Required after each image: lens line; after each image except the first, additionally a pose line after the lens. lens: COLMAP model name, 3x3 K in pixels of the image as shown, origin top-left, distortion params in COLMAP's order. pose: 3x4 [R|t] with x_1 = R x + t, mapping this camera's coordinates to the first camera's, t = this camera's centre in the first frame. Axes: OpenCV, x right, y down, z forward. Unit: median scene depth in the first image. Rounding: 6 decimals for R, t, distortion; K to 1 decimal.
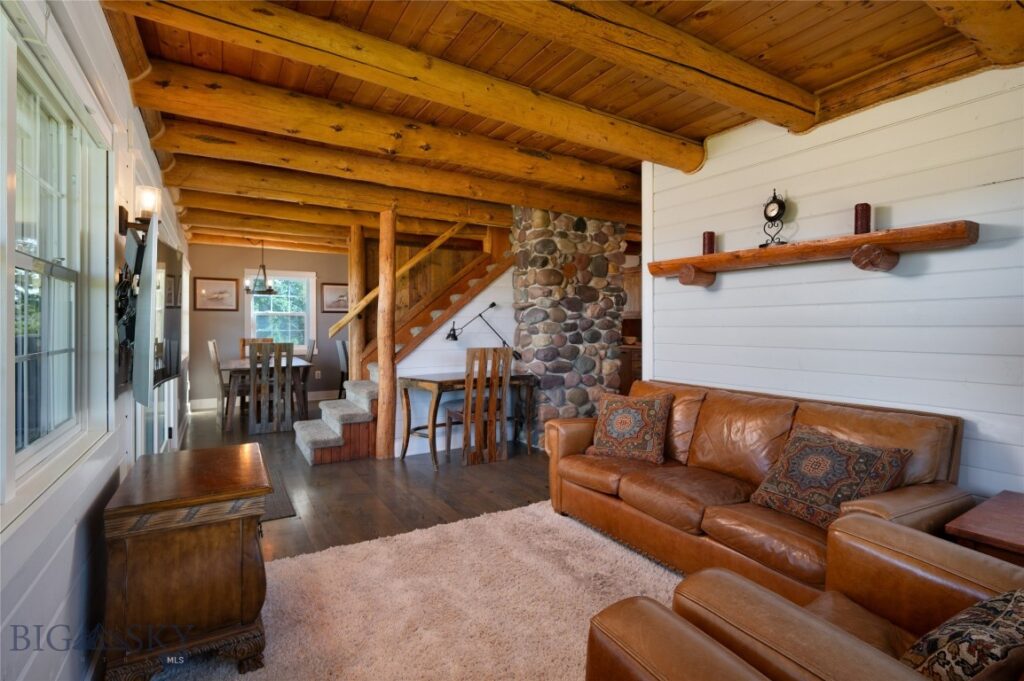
lens RADIAL K [[476.5, 0, 511.1], [0, 476.5, 327.1], [0, 0, 1]] dist [0.000352, 0.000079]
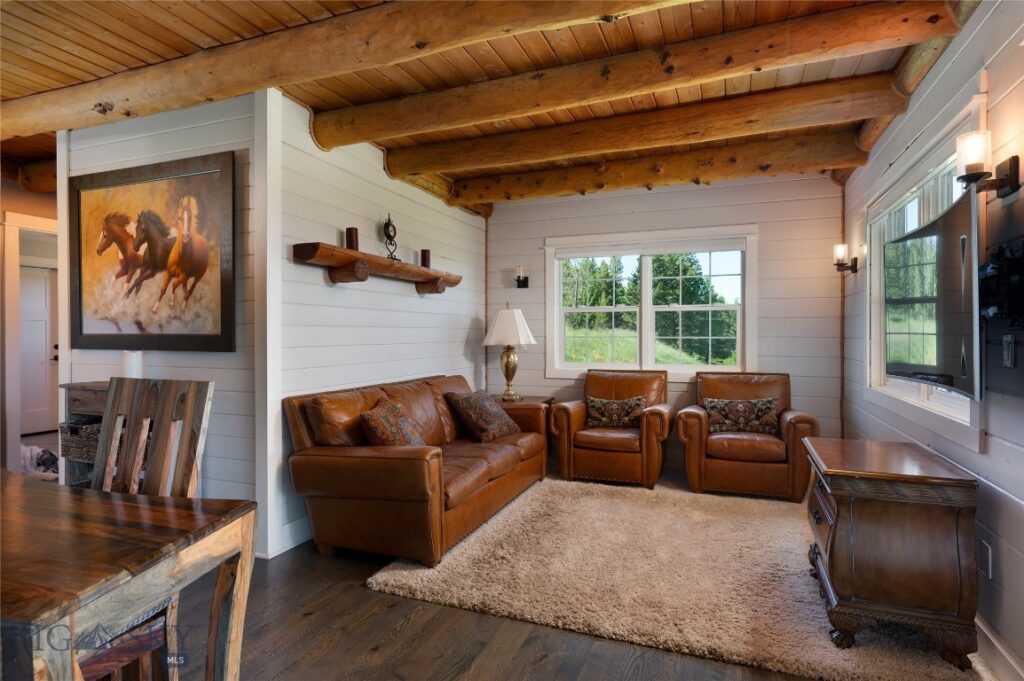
lens RADIAL K [[549.0, 0, 512.0], [0, 549.0, 340.5], [0, 0, 1]] dist [-0.000057, -0.000005]
pose [[-0.600477, -0.001536, 0.799640, -0.682262], [0.001456, 0.999994, 0.003015, 0.027958], [-0.799641, 0.002974, -0.600472, 1.435198]]
